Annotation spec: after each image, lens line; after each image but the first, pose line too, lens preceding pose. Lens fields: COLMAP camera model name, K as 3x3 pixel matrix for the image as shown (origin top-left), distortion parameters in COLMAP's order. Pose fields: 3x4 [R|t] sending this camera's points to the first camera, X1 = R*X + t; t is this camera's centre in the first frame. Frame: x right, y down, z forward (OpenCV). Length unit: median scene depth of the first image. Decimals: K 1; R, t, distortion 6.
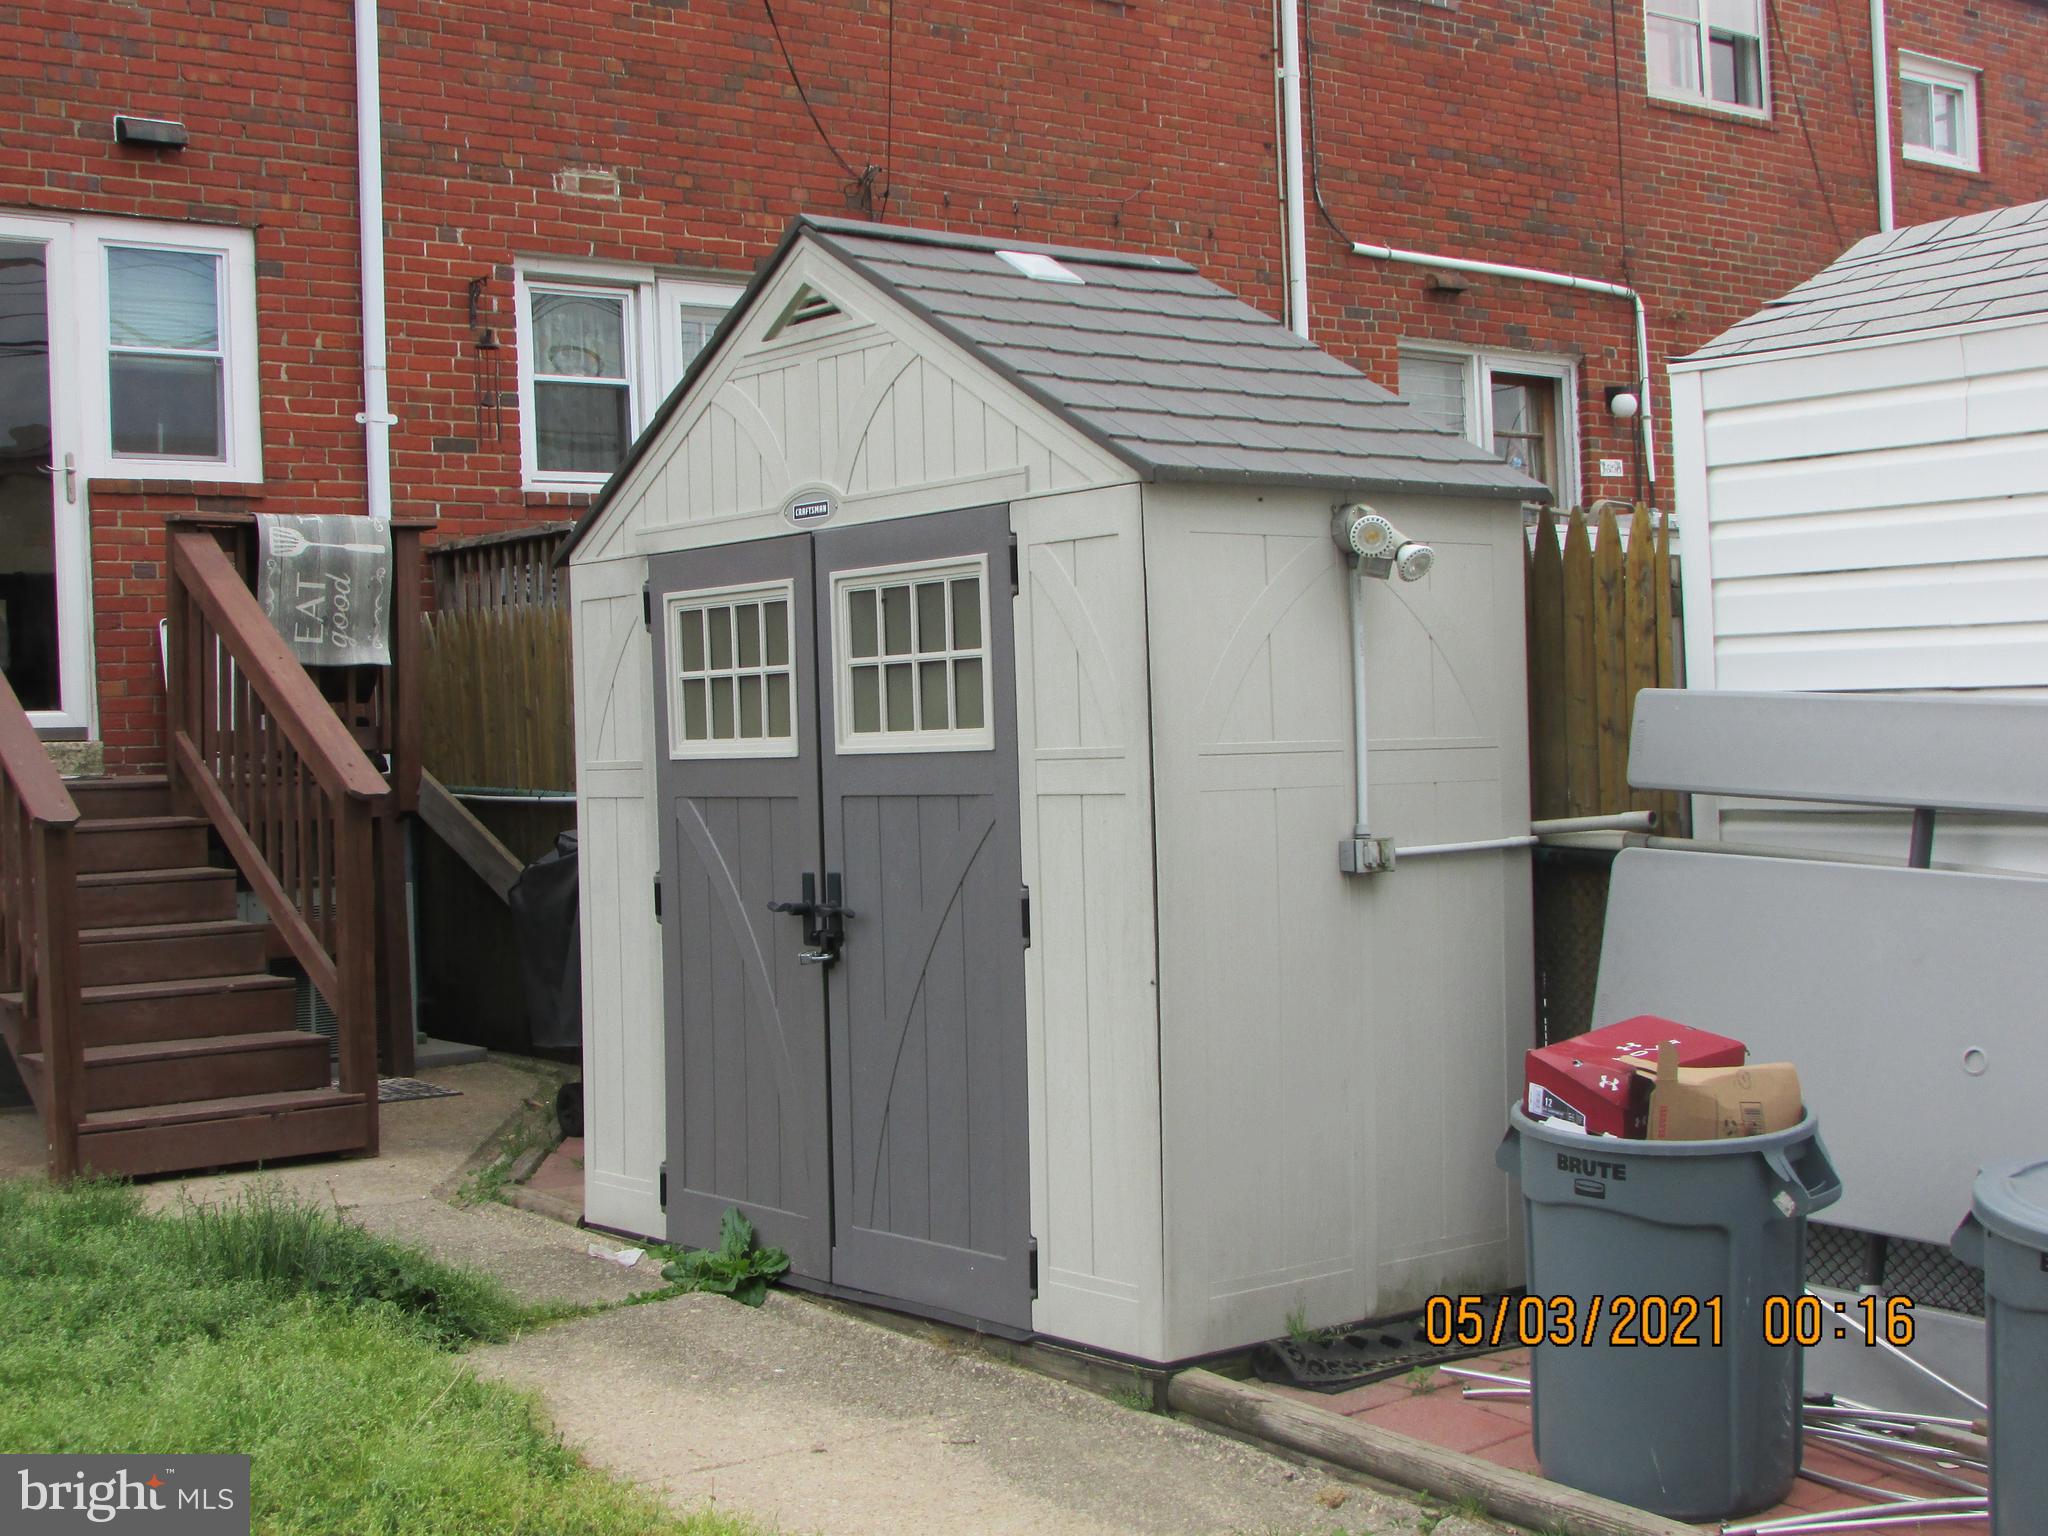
lens RADIAL K [[2628.2, 0, 1073.7], [0, 2628.2, 767.5], [0, 0, 1]] dist [-0.075666, 0.034084]
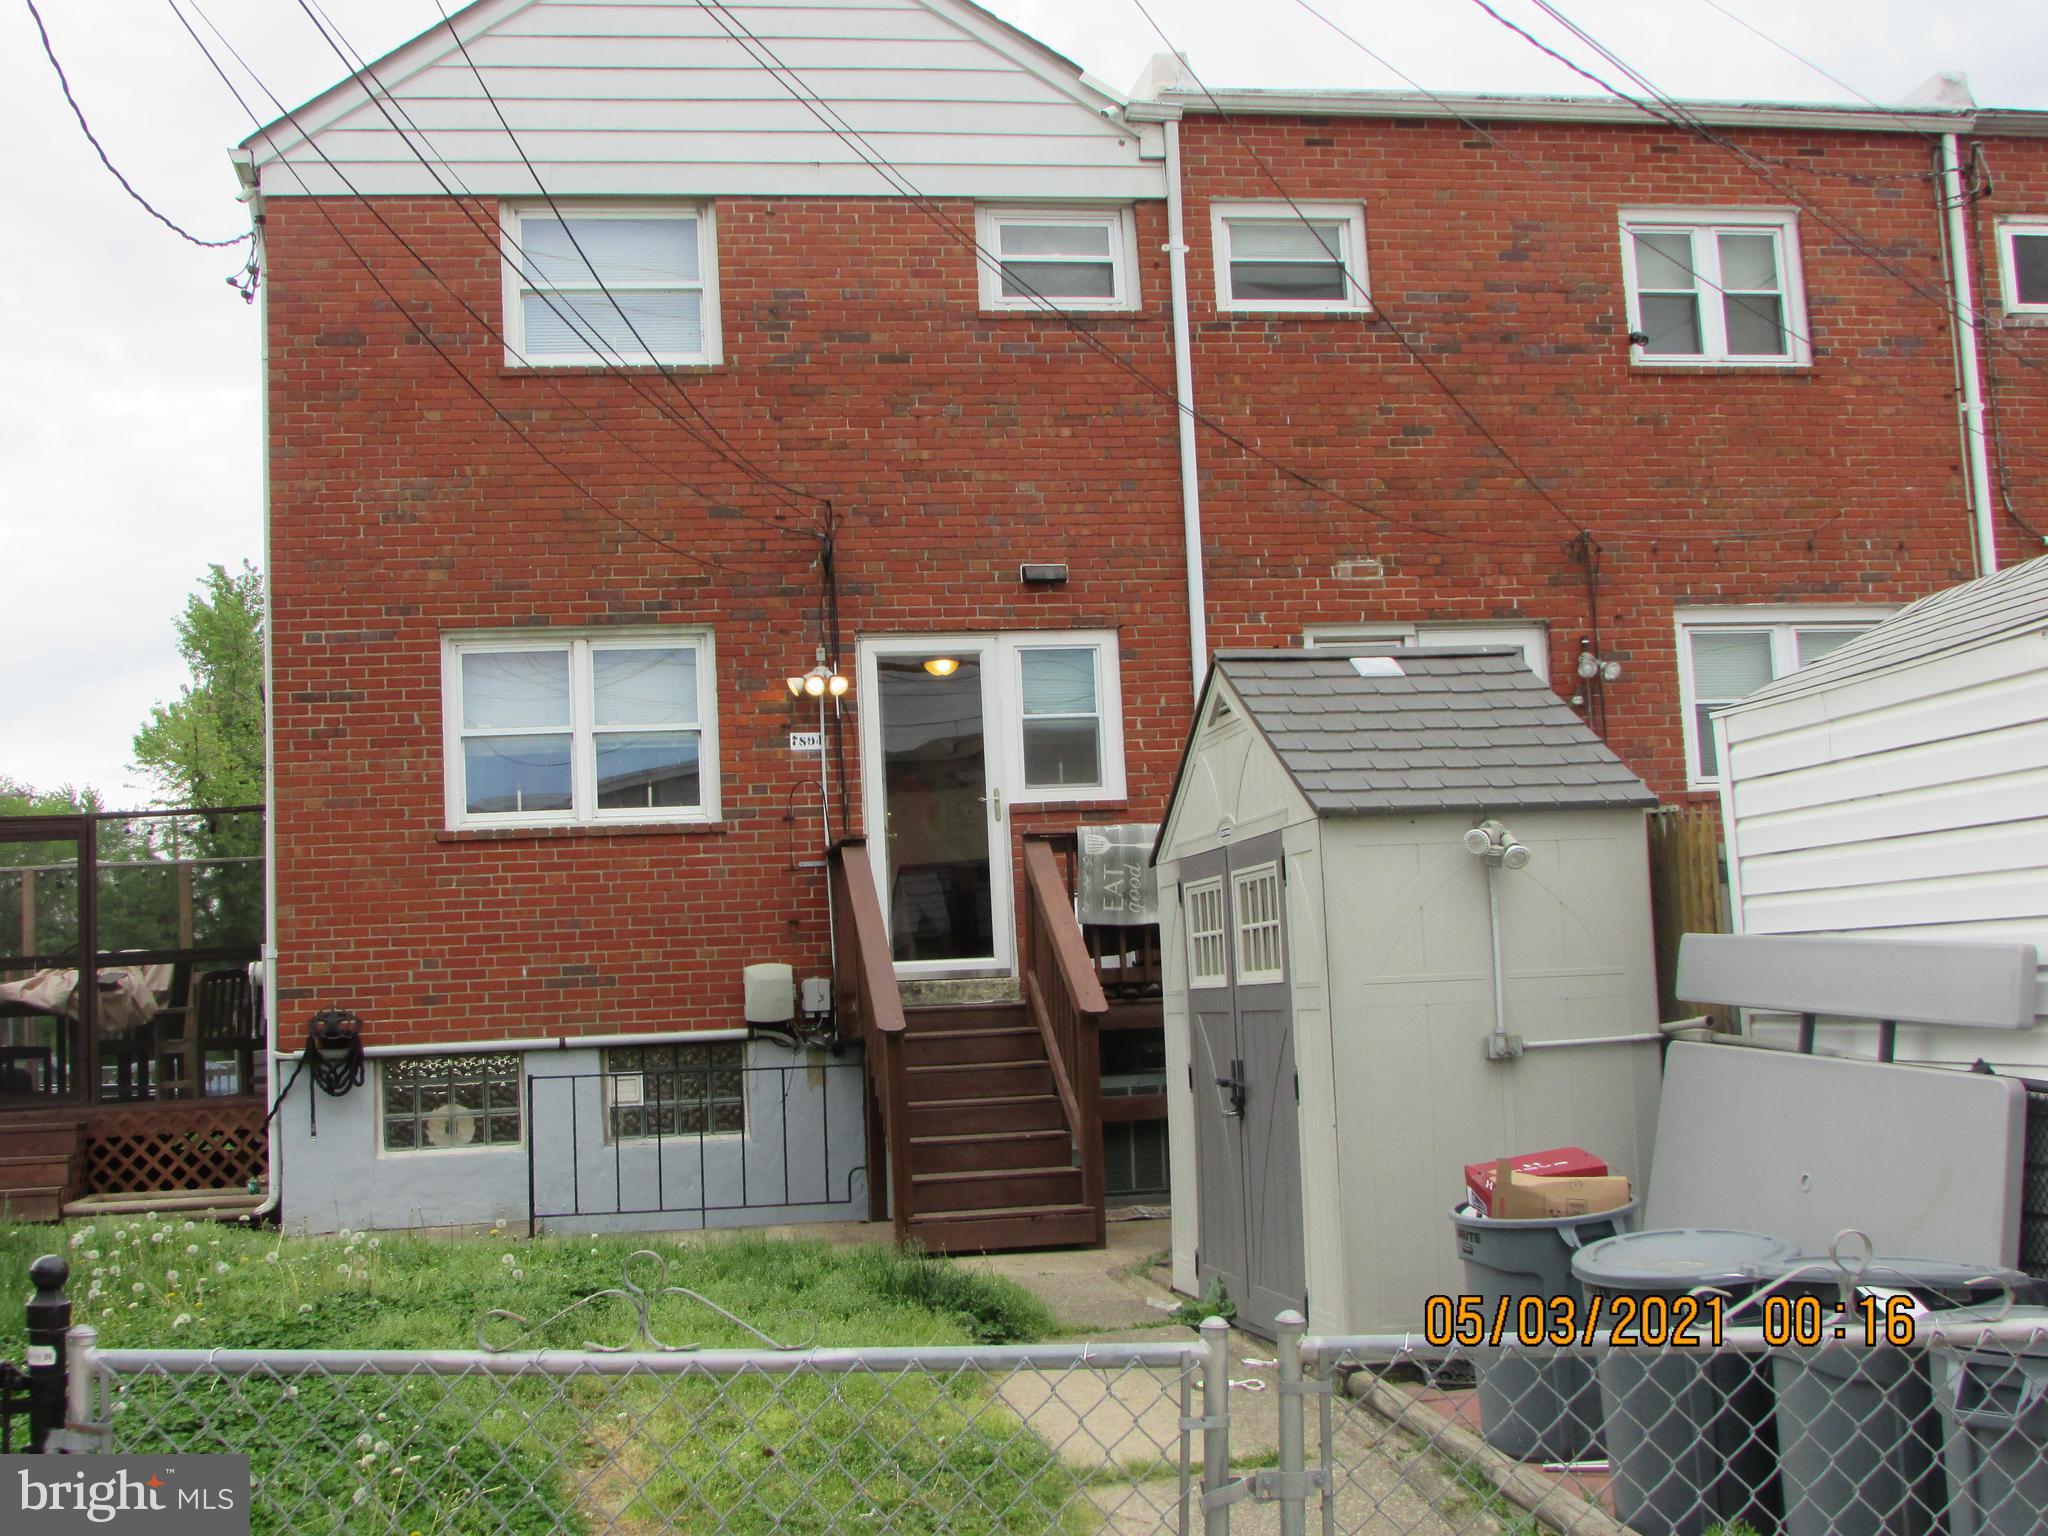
lens RADIAL K [[2340.6, 0, 1124.1], [0, 2340.6, 779.1], [0, 0, 1]] dist [-0.097400, 0.091122]
pose [[0.888839, -0.055670, -0.454825, 0.436355], [0.016505, 0.995838, -0.089634, -0.003028], [0.457922, 0.072164, 0.886058, -0.261133]]
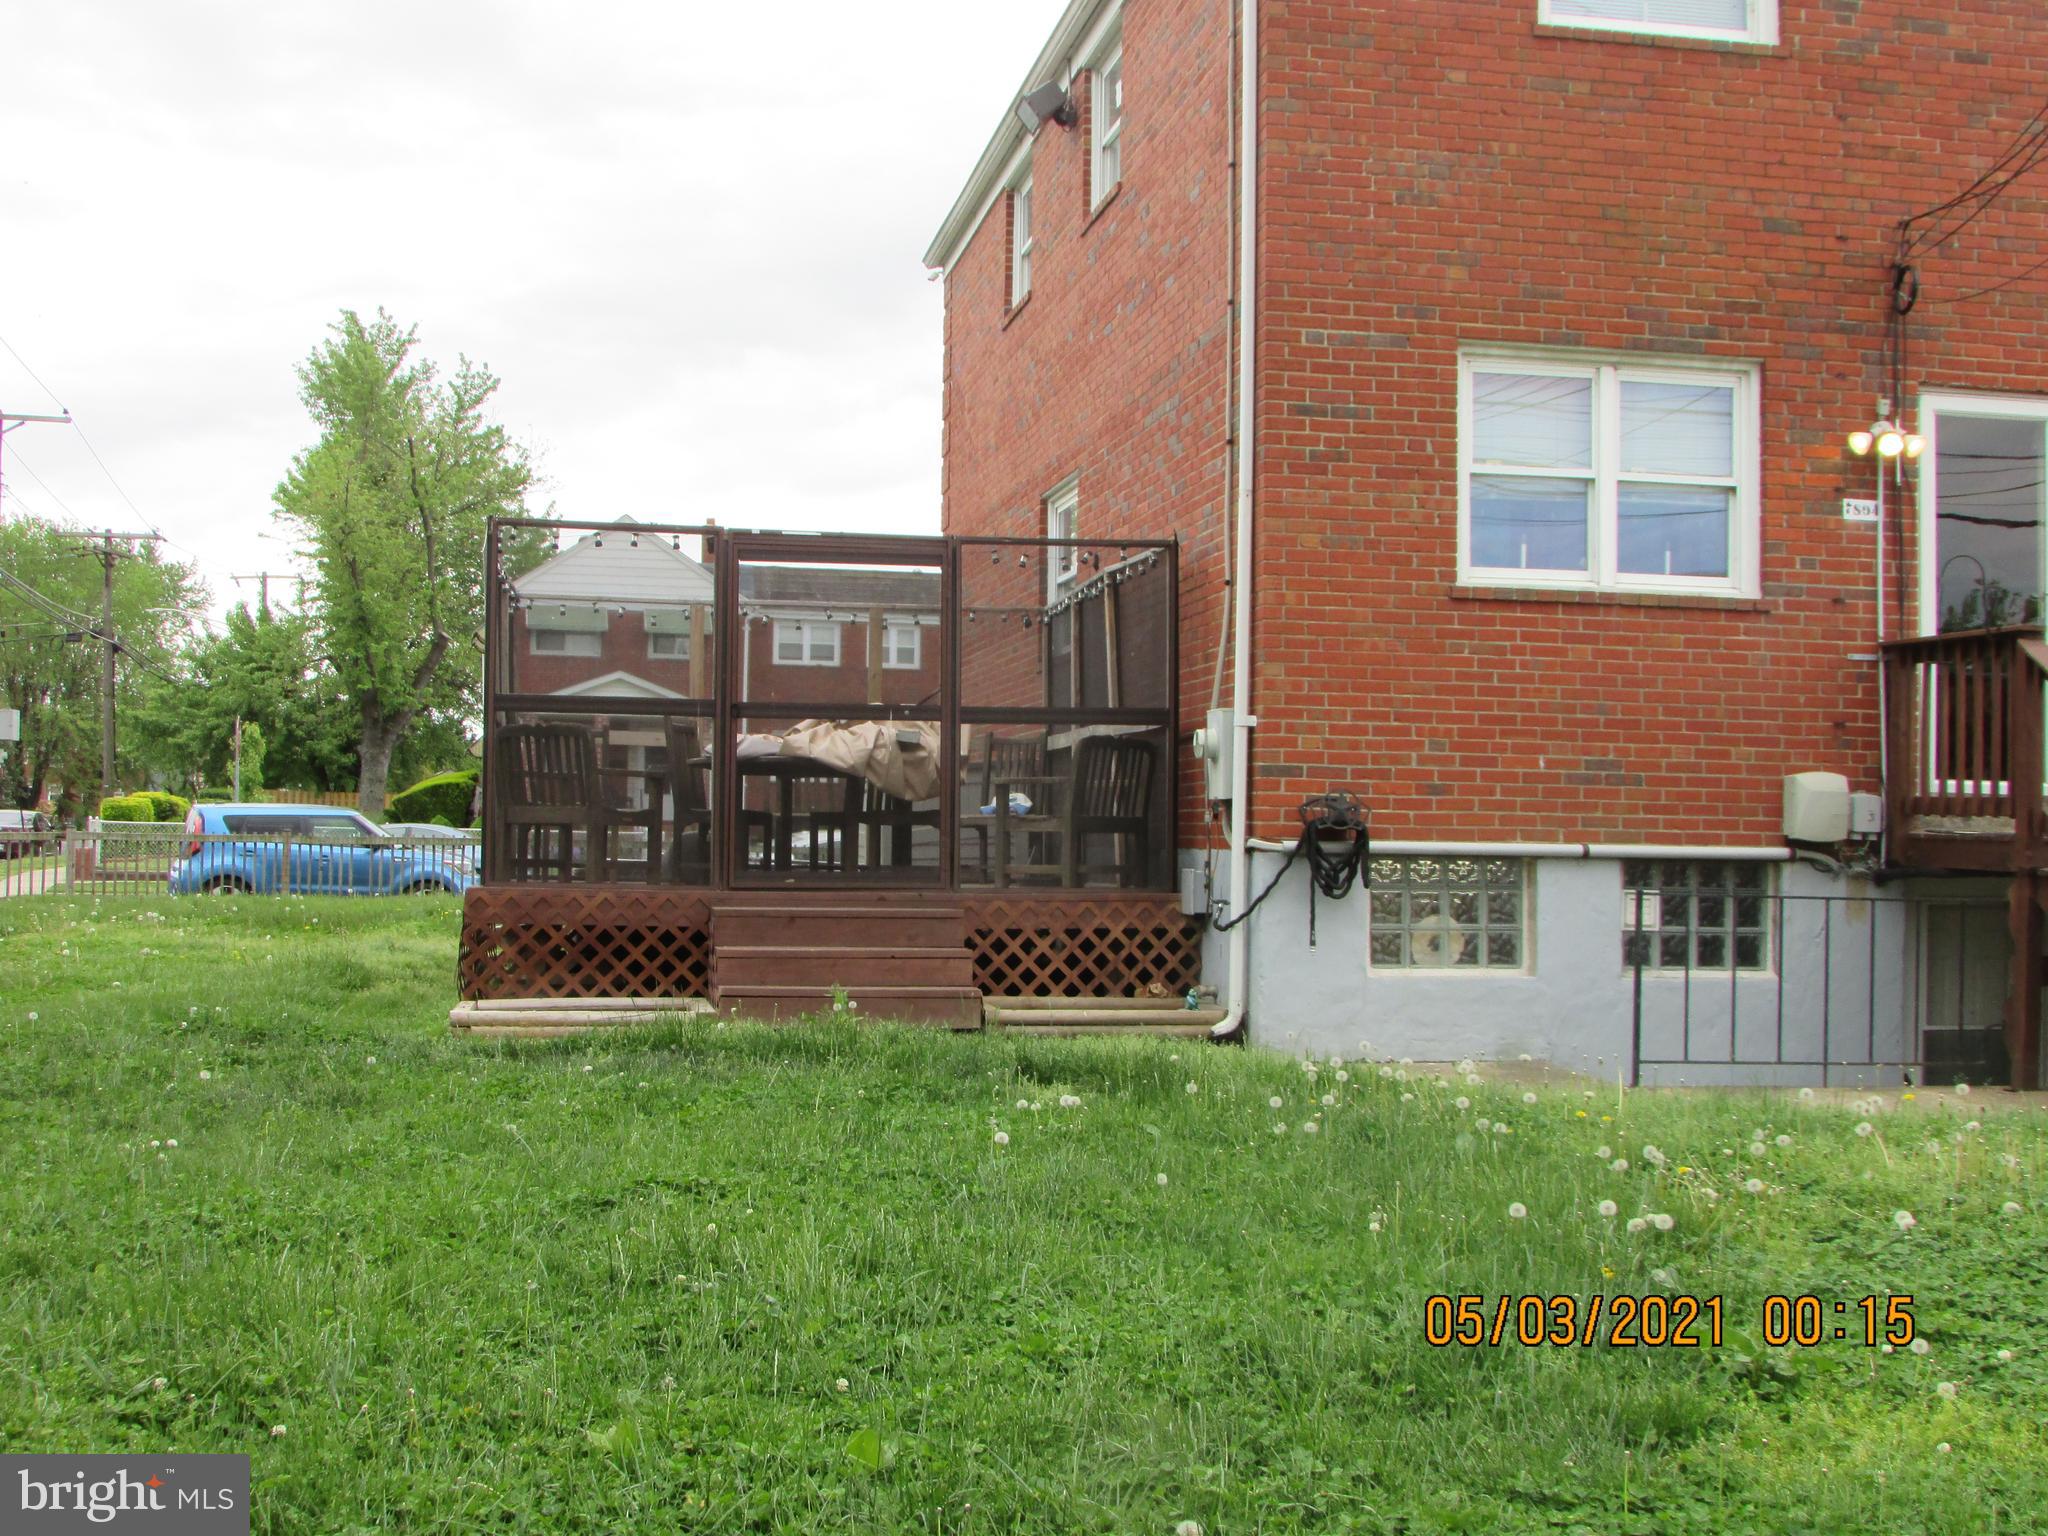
lens RADIAL K [[2340.6, 0, 1124.1], [0, 2340.6, 779.1], [0, 0, 1]] dist [-0.097400, 0.091122]
pose [[0.888007, 0.040489, -0.458043, -0.385449], [-0.051703, 0.998591, -0.011965, 0.019637], [0.456913, 0.034308, 0.888849, -0.321430]]
